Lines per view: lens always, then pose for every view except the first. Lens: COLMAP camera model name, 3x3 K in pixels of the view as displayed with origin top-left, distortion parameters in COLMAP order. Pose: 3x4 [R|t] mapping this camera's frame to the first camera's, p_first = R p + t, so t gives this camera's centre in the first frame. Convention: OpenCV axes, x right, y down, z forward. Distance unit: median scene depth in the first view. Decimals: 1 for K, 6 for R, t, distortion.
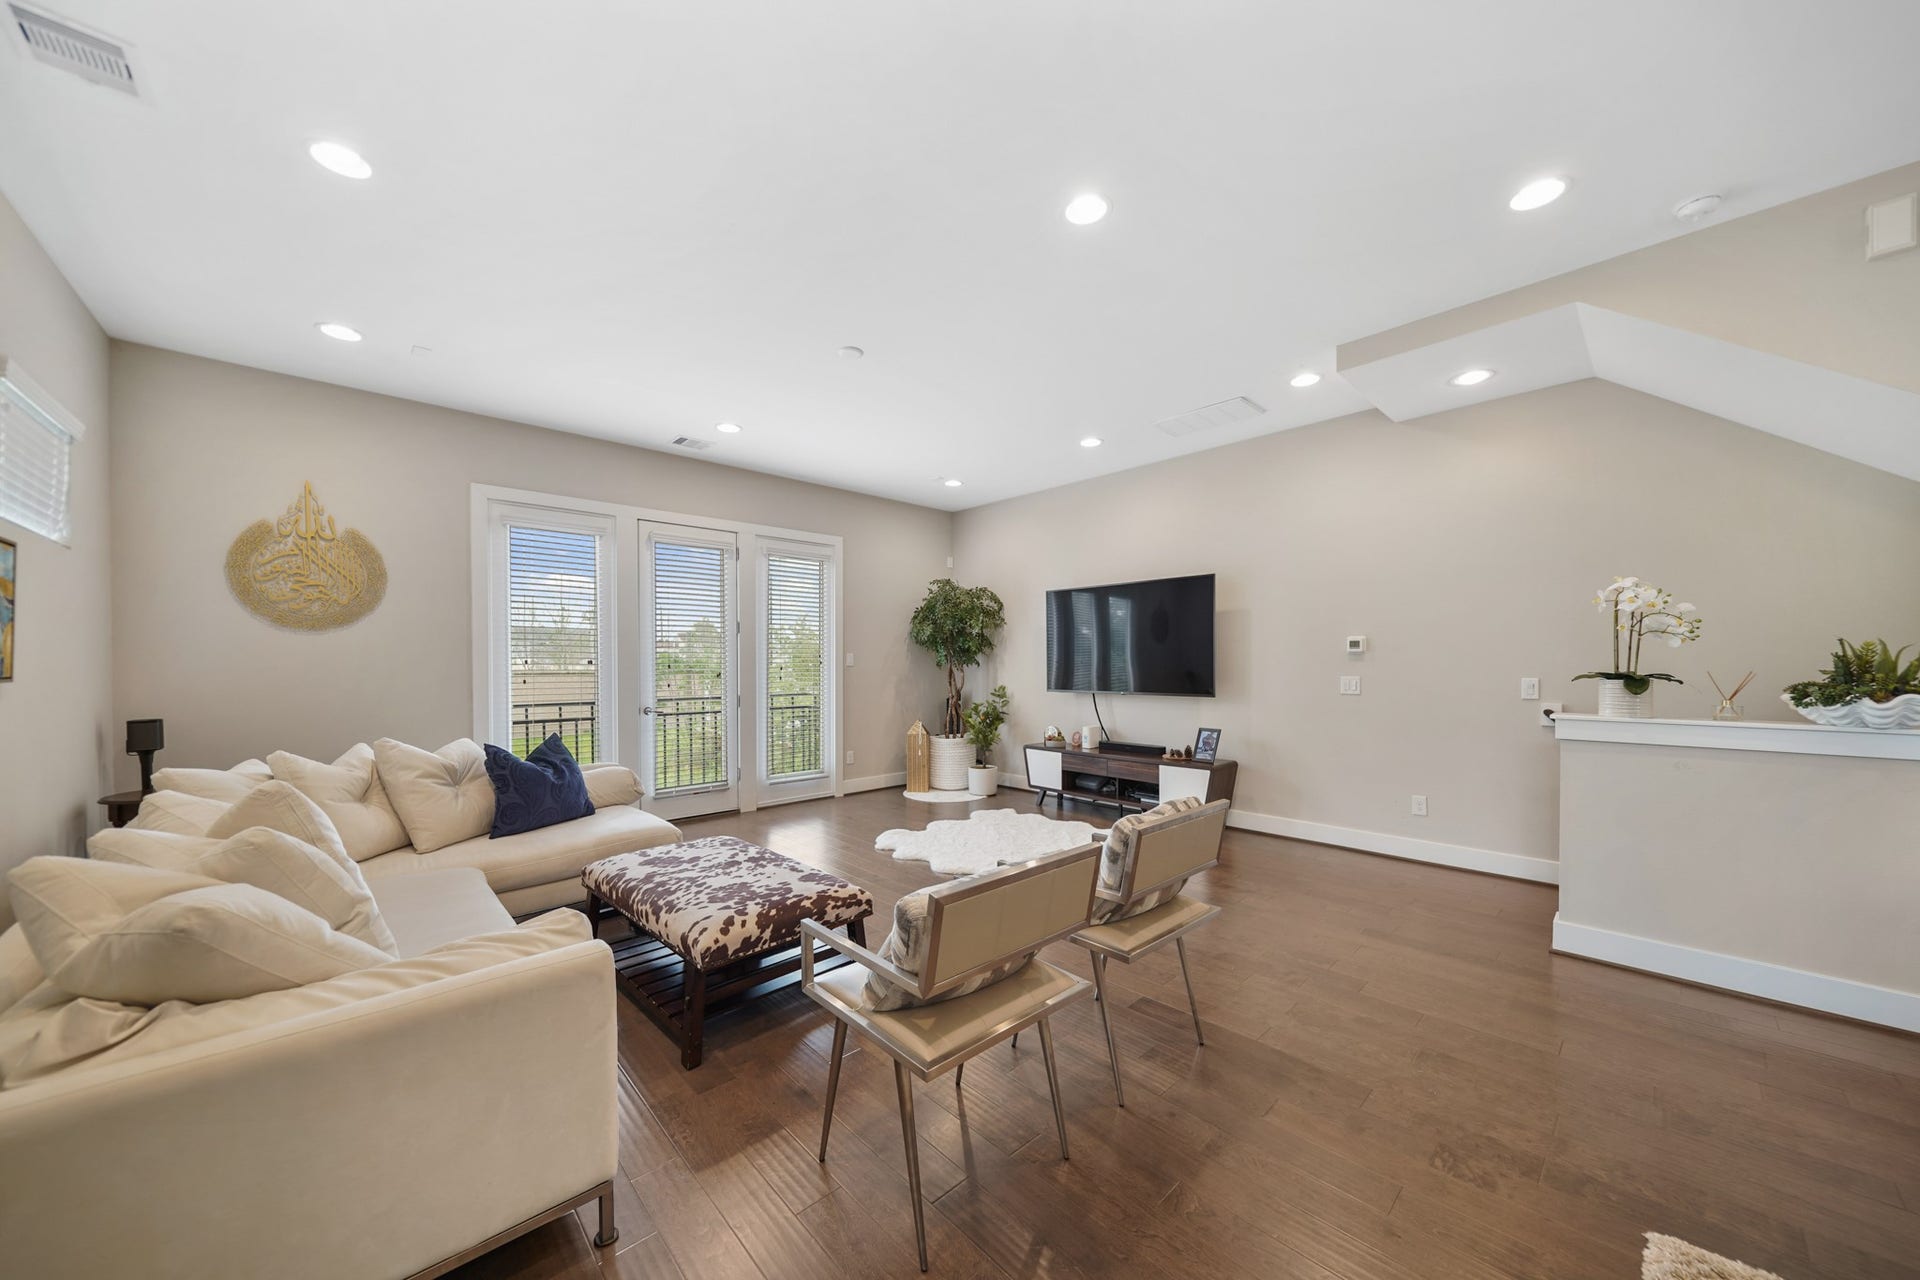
lens RADIAL K [[664.9, 0, 962.0], [0, 664.9, 651.6], [0, 0, 1]] dist [-0.000167, 0.000110]
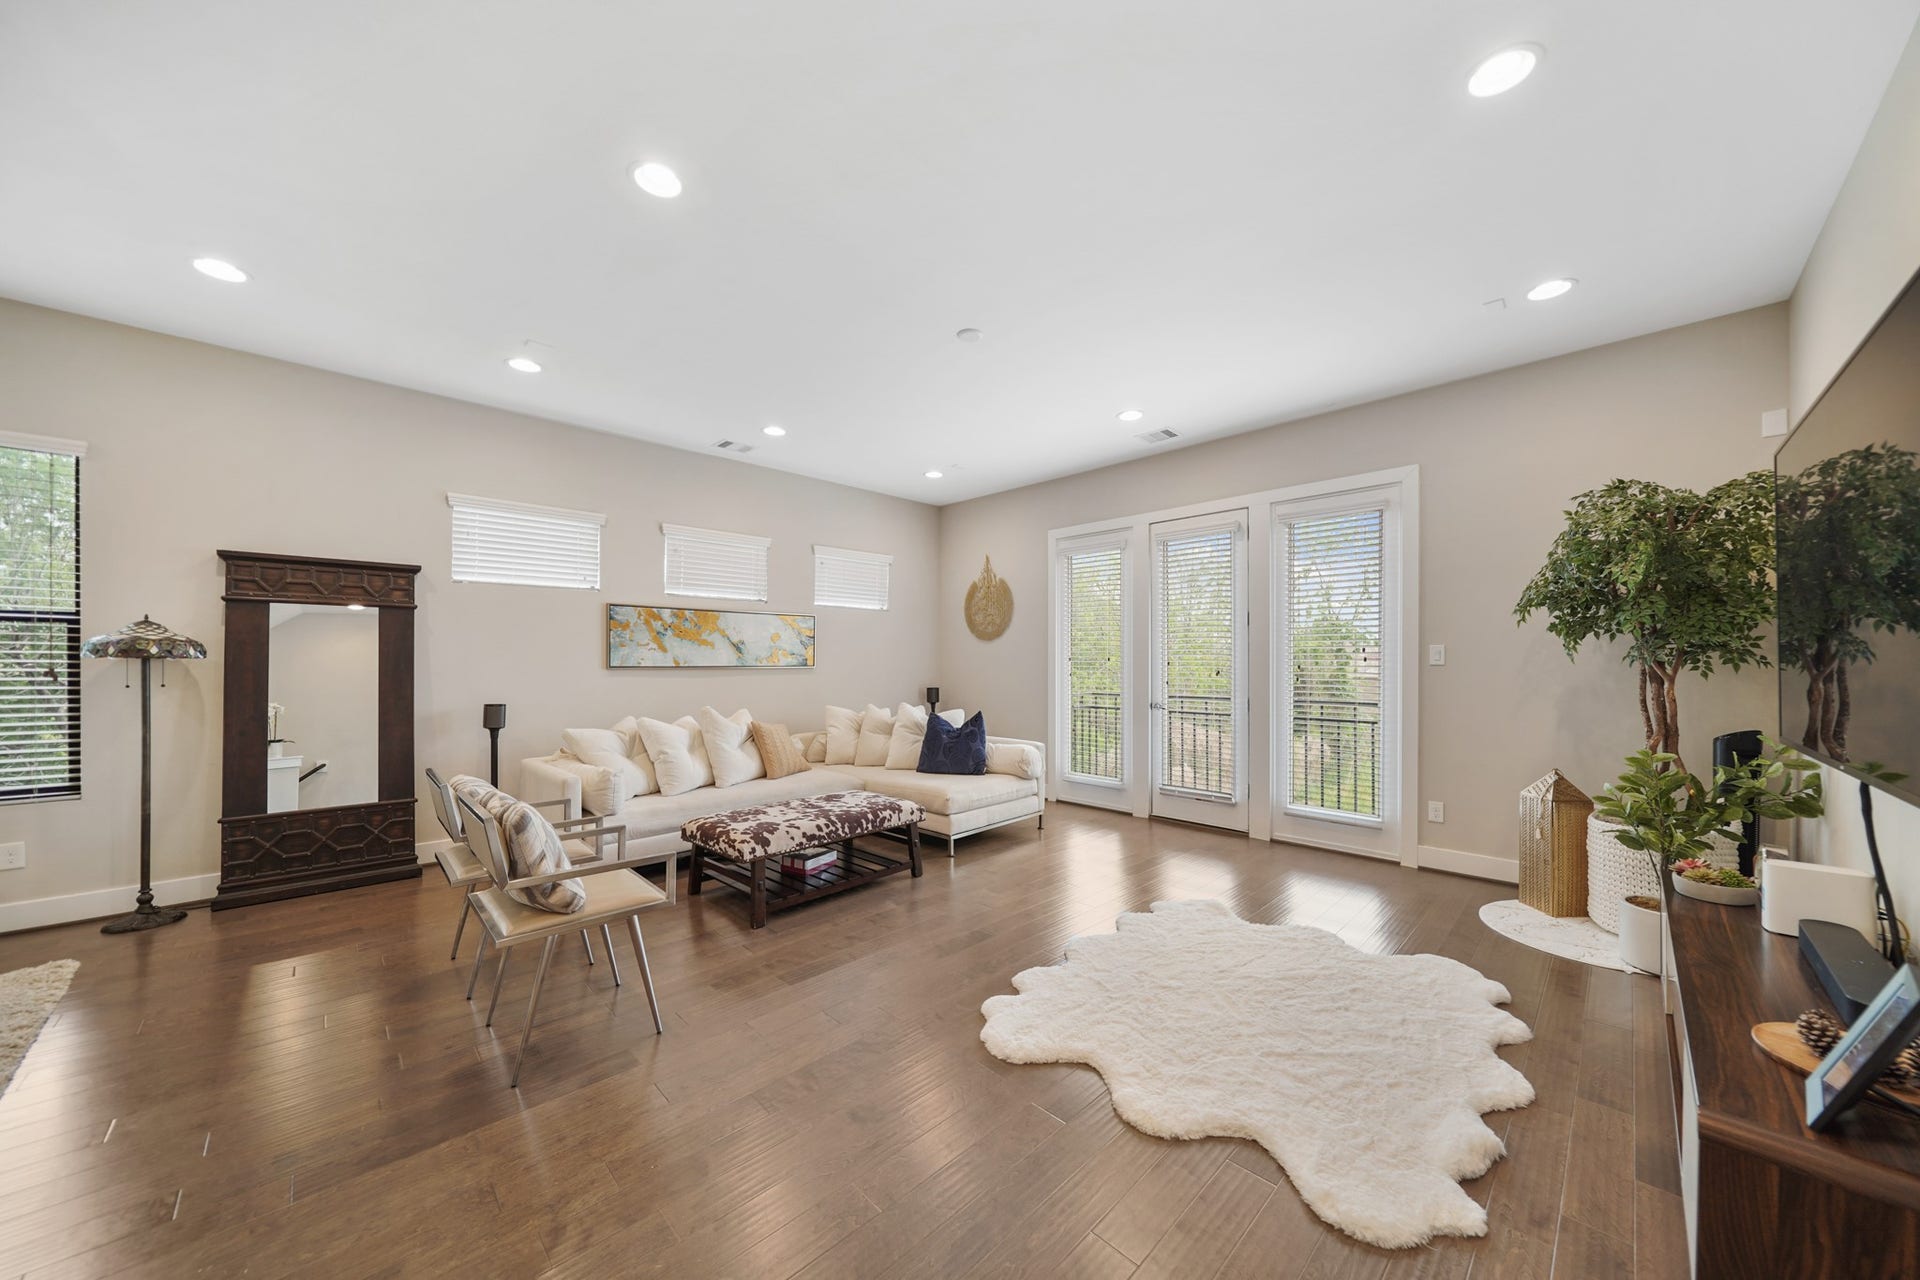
lens RADIAL K [[664.9, 0, 971.3], [0, 664.9, 645.4], [0, 0, 1]] dist [-0.000167, 0.000110]
pose [[0.032675, -0.023059, -0.999200, 0.544767], [0.017846, 0.999588, -0.022485, 0.012234], [0.999307, -0.017097, 0.033073, 0.674568]]
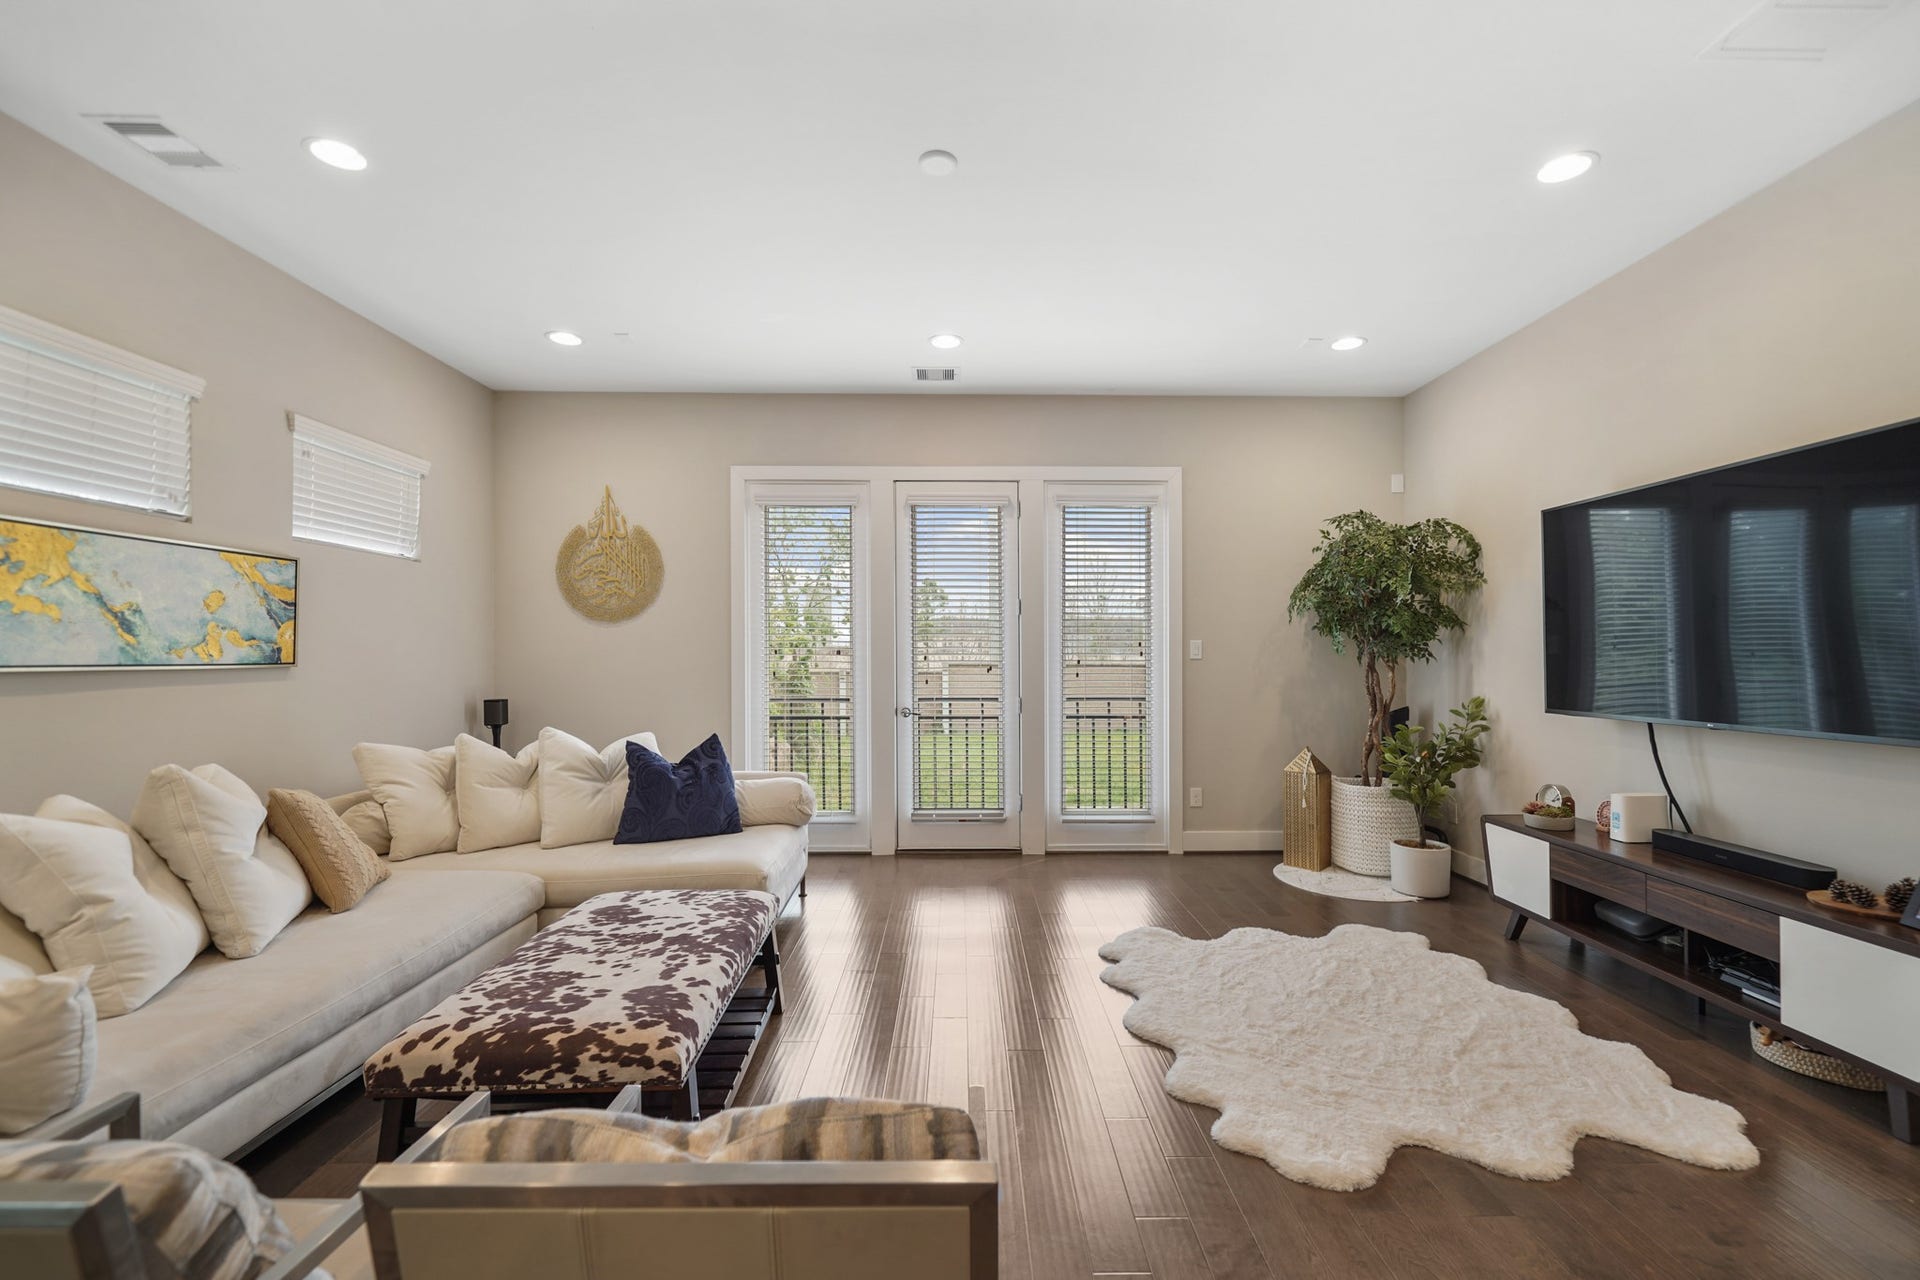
lens RADIAL K [[806.3, 0, 970.5], [0, 806.3, 638.5], [0, 0, 1]] dist [-0.000722, 0.000086]
pose [[0.740660, -0.011641, -0.671779, 0.253878], [0.008925, 0.999932, -0.007488, 0.006419], [0.671821, -0.000449, 0.740714, 0.316146]]
